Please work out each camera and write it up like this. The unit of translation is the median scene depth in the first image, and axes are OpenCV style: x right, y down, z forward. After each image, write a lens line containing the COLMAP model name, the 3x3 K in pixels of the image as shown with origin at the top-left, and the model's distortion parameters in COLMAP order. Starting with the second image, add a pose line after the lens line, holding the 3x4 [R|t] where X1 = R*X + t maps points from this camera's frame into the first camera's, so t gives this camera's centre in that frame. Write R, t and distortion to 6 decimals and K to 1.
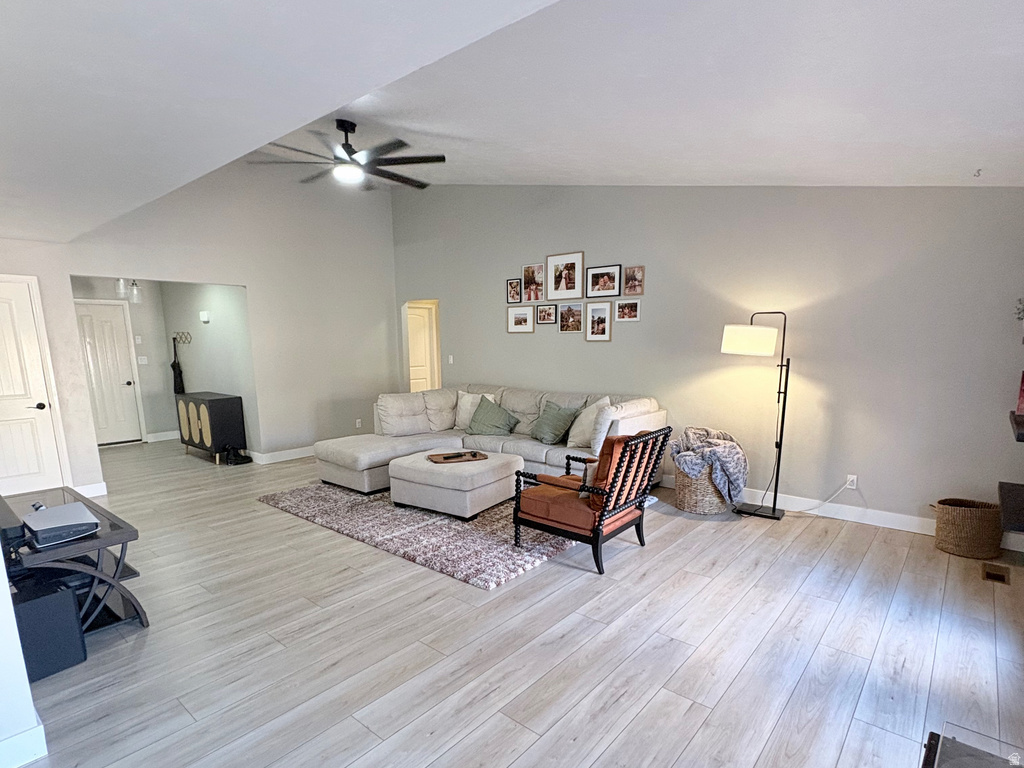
lens RADIAL K [[543.0, 0, 512.9], [0, 543.0, 410.0], [0, 0, 1]] dist [-0.000228, -0.000340]
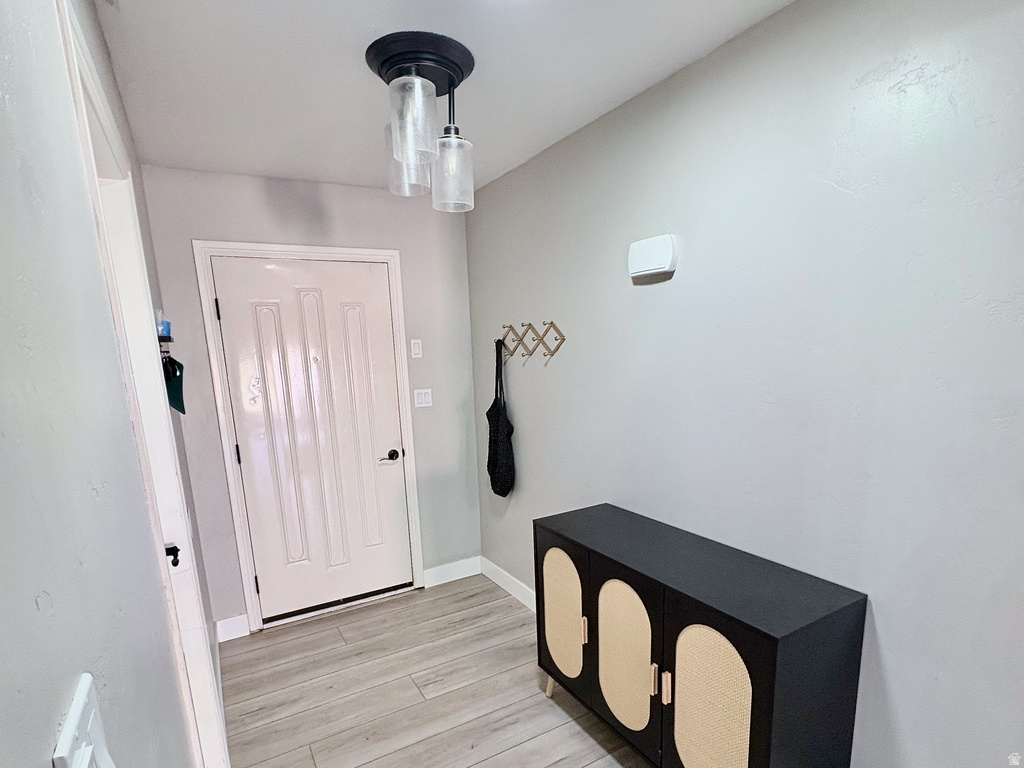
lens RADIAL K [[539.4, 0, 512.0], [0, 539.4, 384.0], [0, 0, 1]] dist [0.000272, -0.000097]
pose [[0.940718, -0.003793, -0.339169, -0.489459], [-0.014038, 0.998645, -0.050103, -0.084213], [0.338900, 0.051894, 0.939390, 0.651638]]
